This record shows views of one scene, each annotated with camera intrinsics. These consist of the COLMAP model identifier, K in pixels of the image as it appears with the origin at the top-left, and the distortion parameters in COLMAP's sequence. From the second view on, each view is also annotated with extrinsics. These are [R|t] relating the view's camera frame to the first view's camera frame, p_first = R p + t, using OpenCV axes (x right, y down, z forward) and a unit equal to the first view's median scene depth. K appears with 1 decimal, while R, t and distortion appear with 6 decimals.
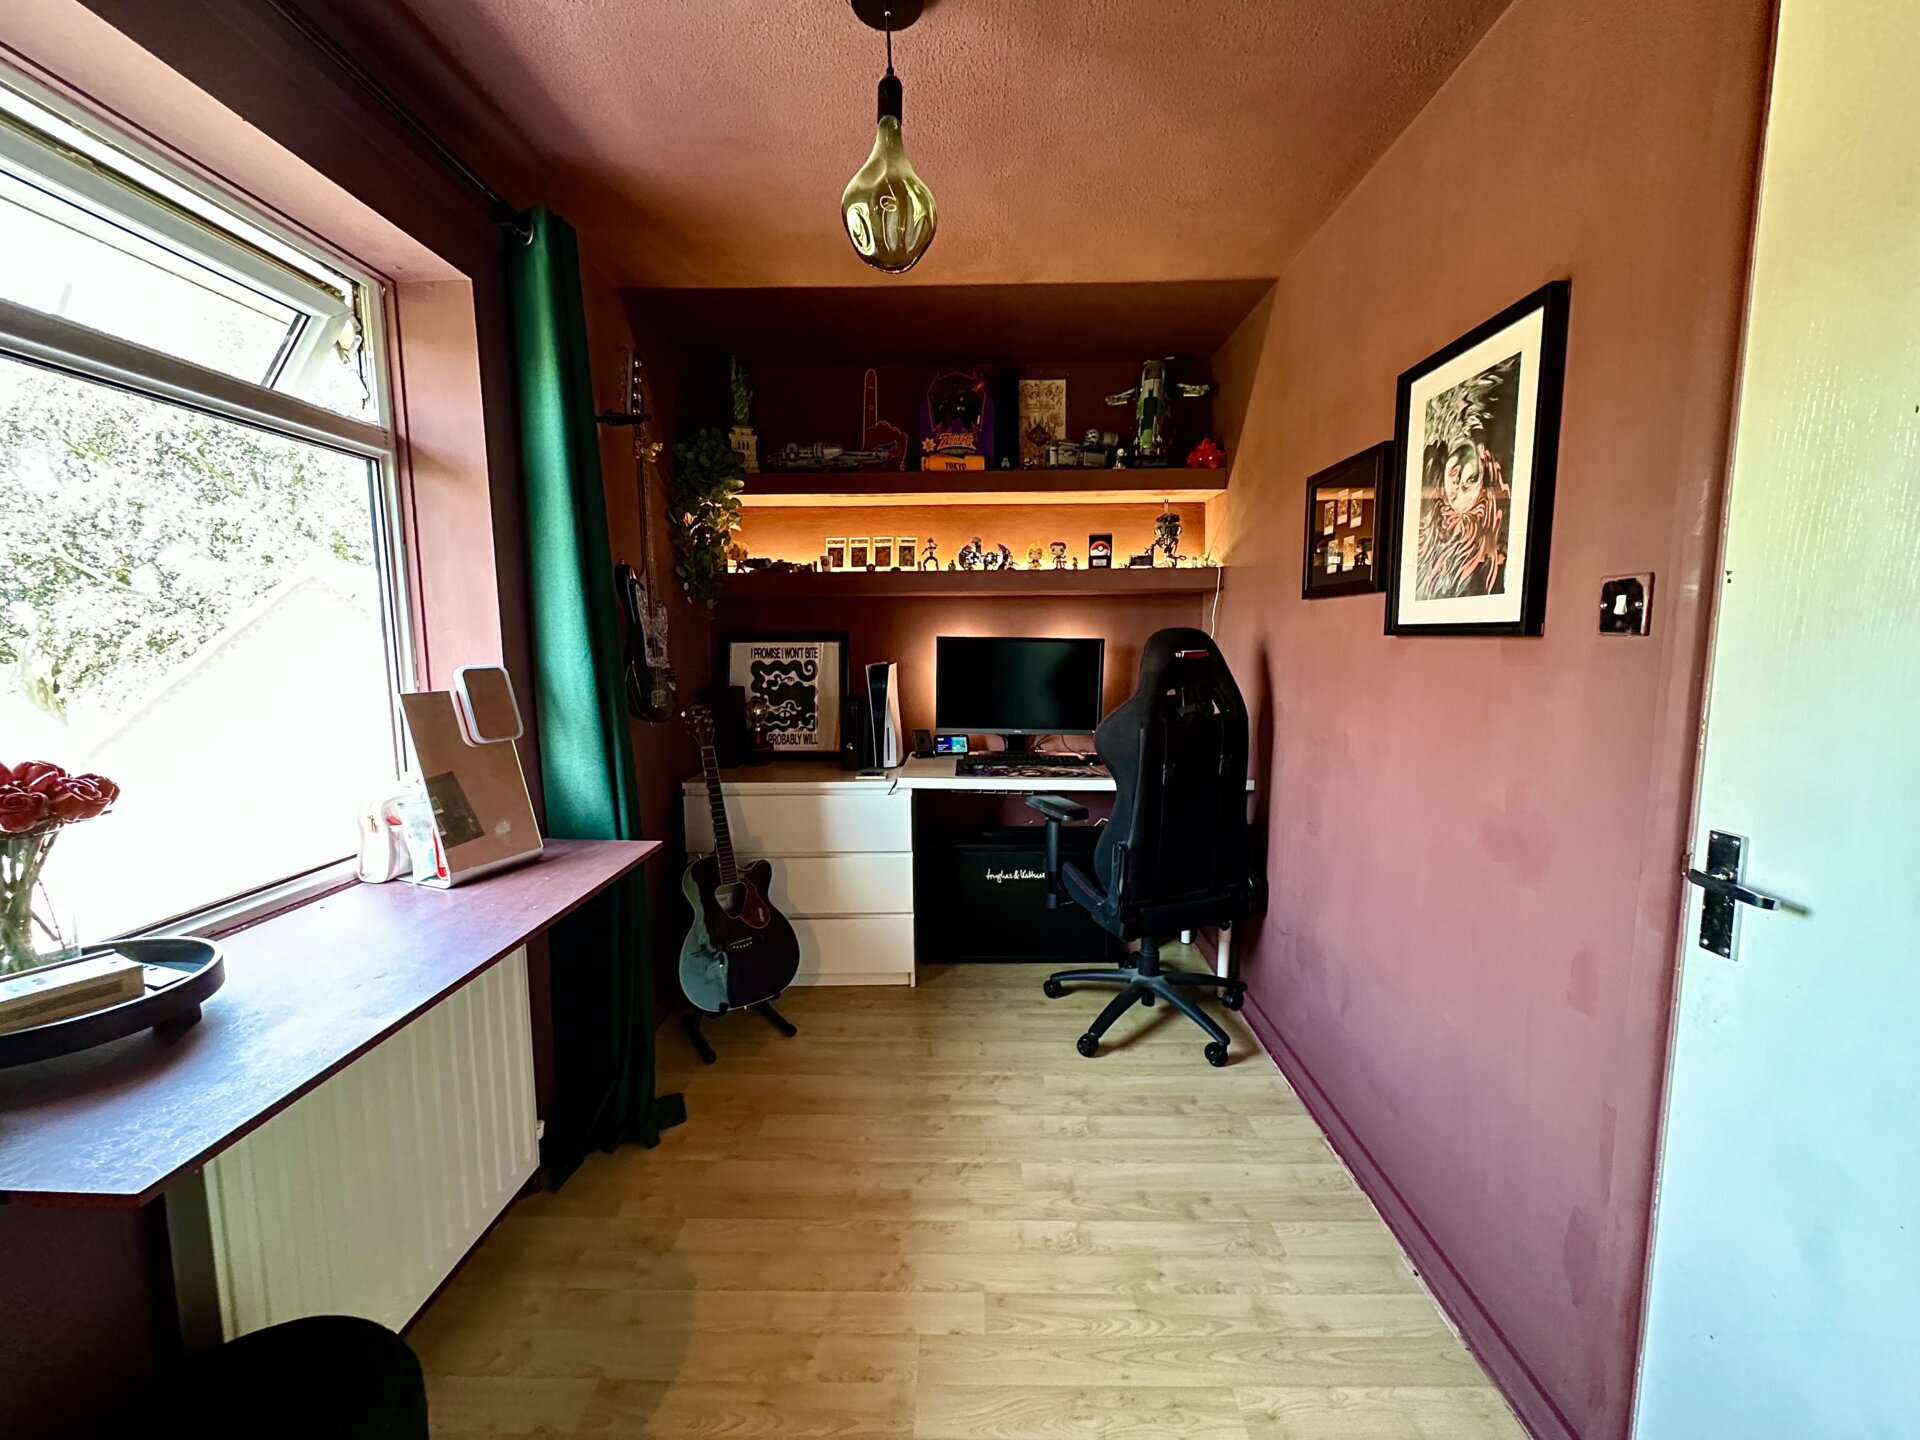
lens RADIAL K [[766.5, 0, 957.2], [0, 766.5, 721.7], [0, 0, 1]] dist [0.000124, 0.000718]
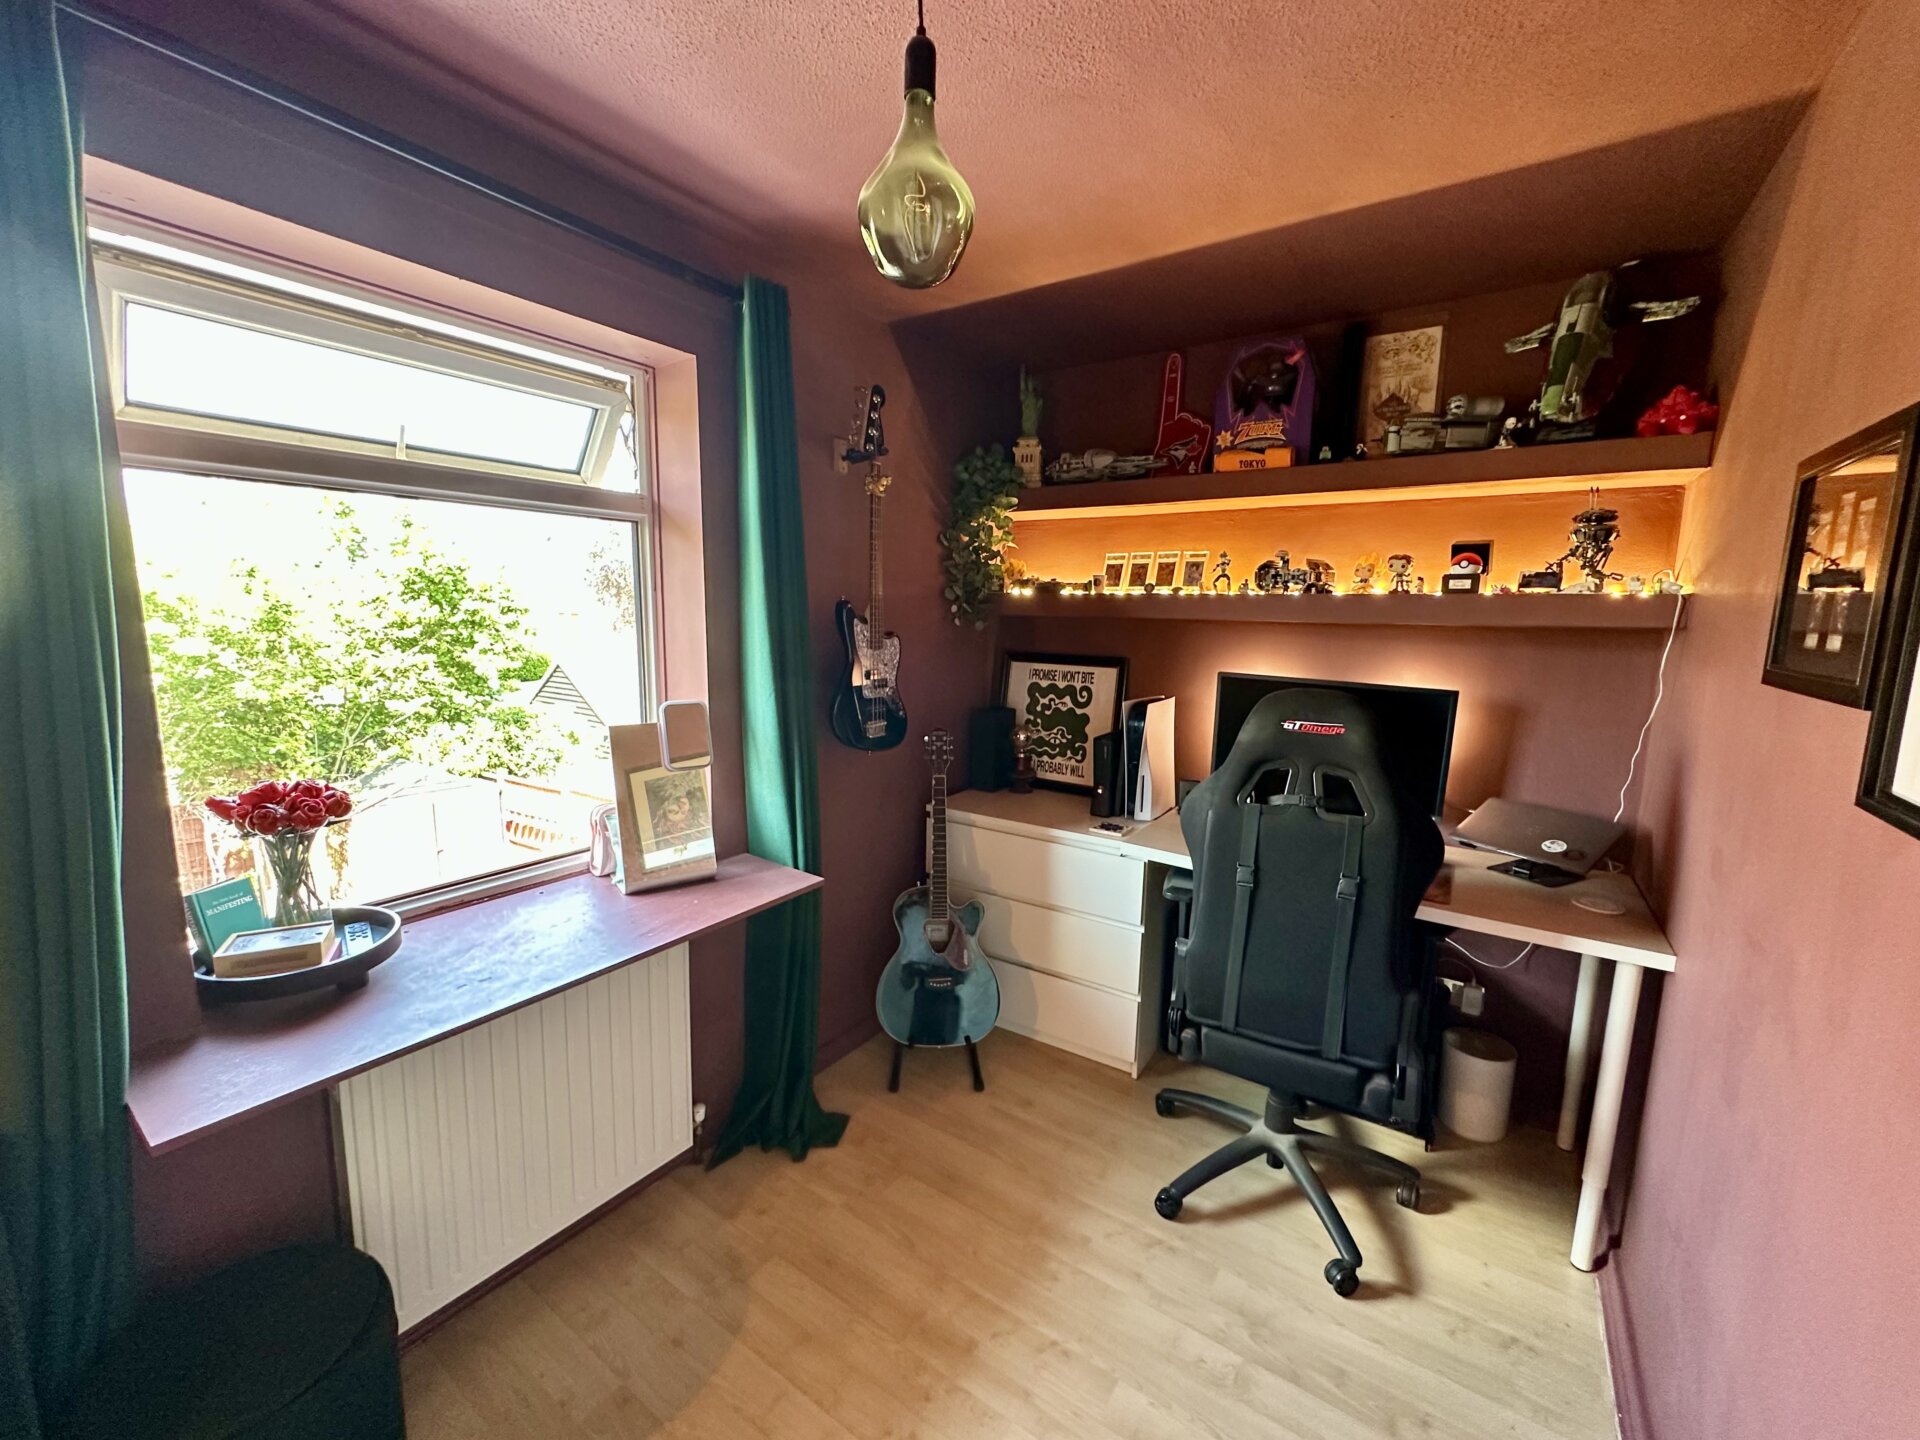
lens RADIAL K [[766.5, 0, 960.6], [0, 766.5, 715.9], [0, 0, 1]] dist [0.000124, 0.000718]
pose [[0.833092, 0.100242, -0.543975, 0.204735], [-0.085418, 0.994959, 0.052532, -0.087965], [0.546499, 0.002701, 0.837455, 0.165244]]
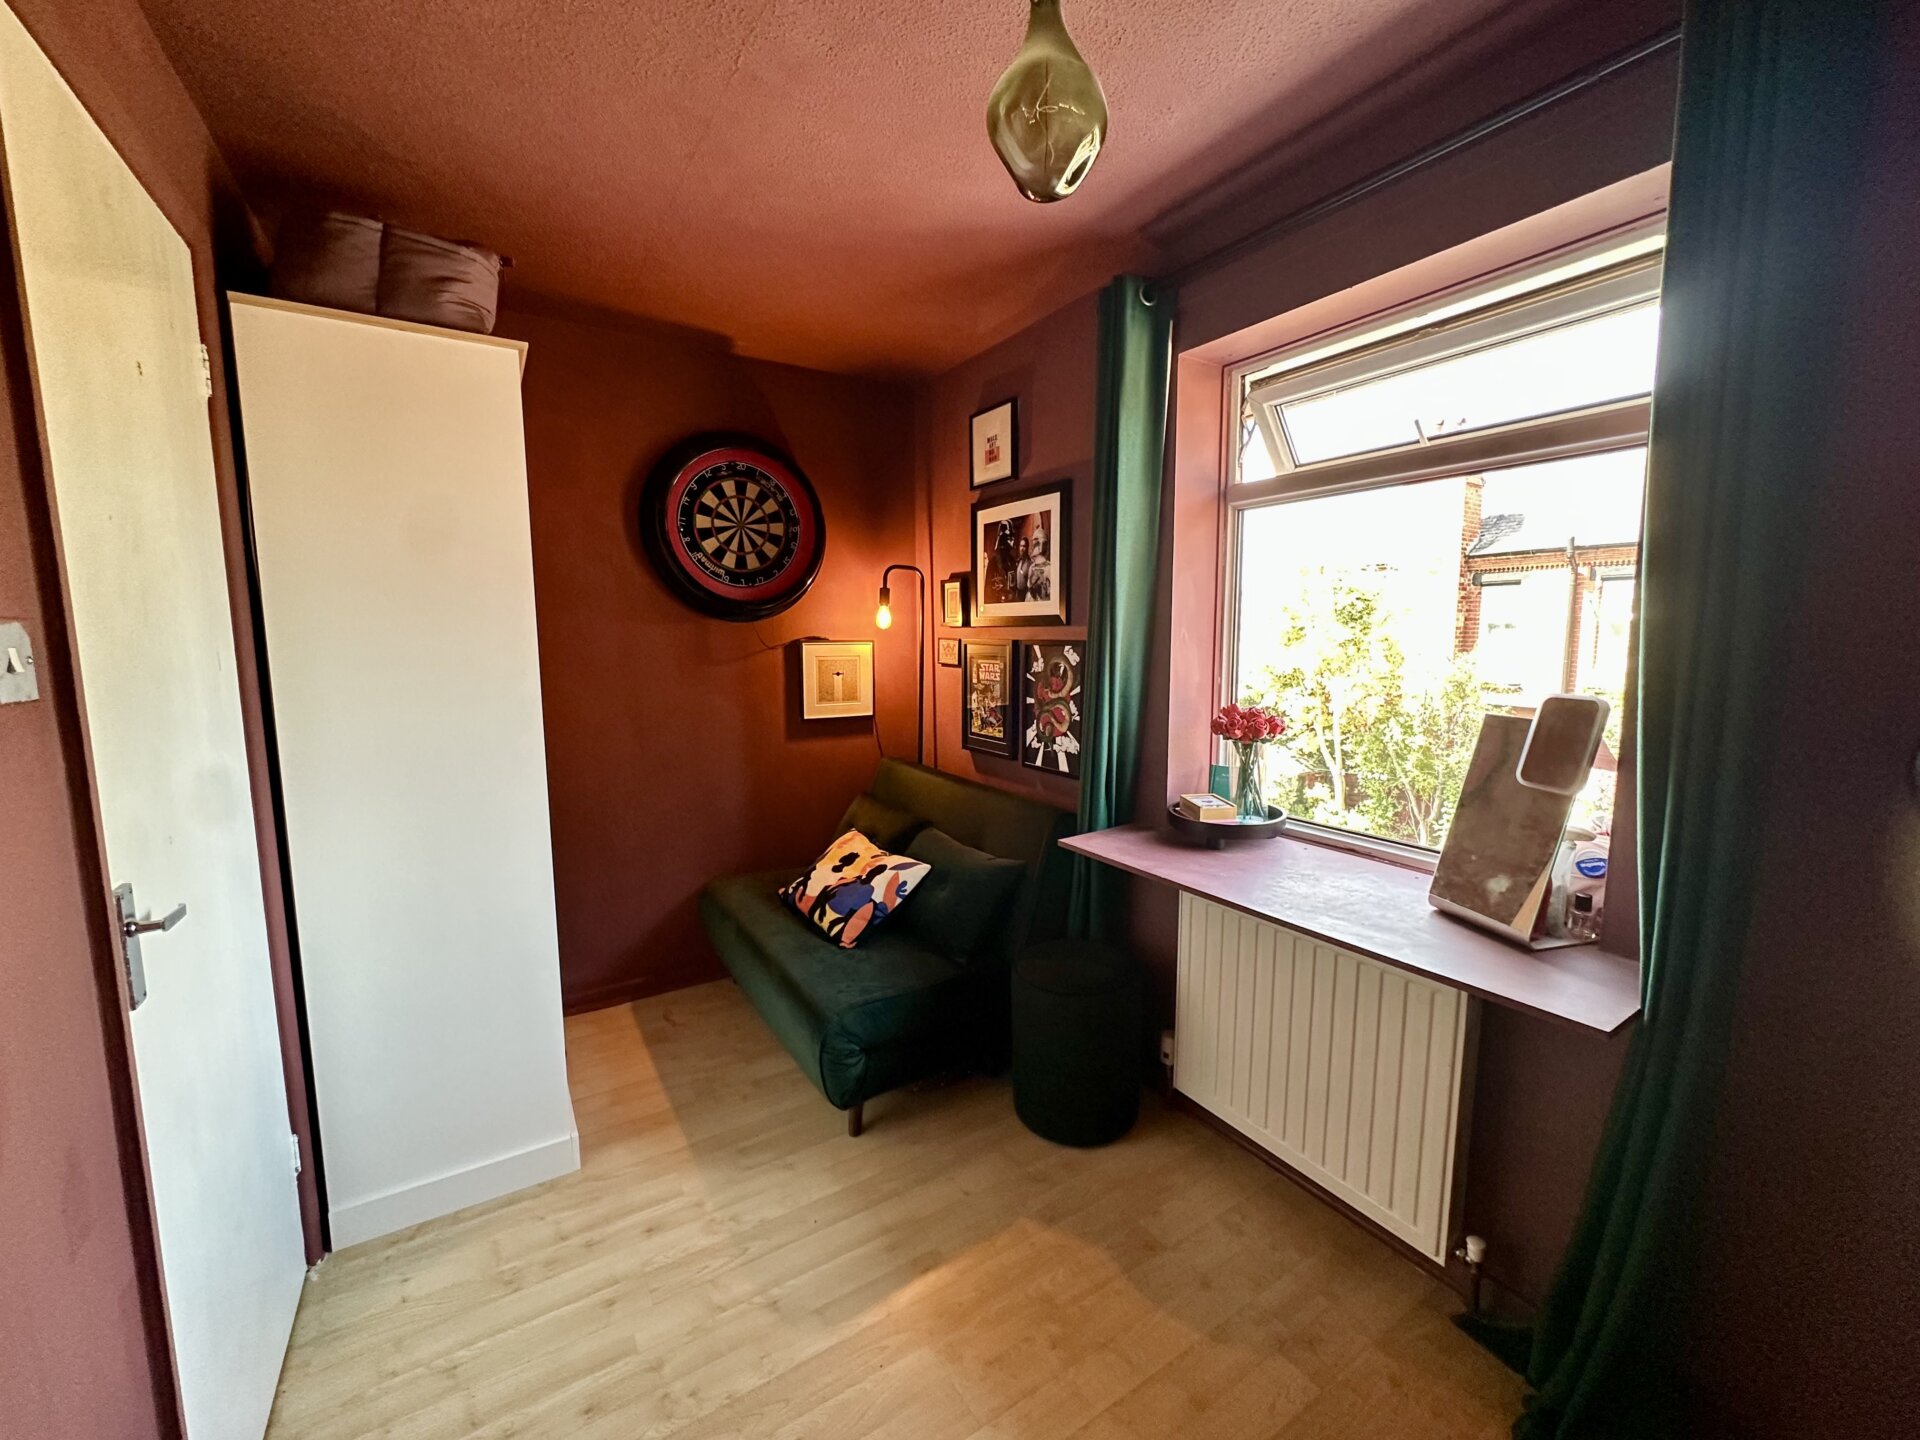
lens RADIAL K [[766.5, 0, 957.5], [0, 766.5, 718.6], [0, 0, 1]] dist [0.000124, 0.000718]
pose [[-0.840585, 0.076552, -0.536244, 0.204580], [-0.048654, 0.975292, 0.215496, -0.114796], [0.539491, 0.207233, -0.816091, 0.788672]]
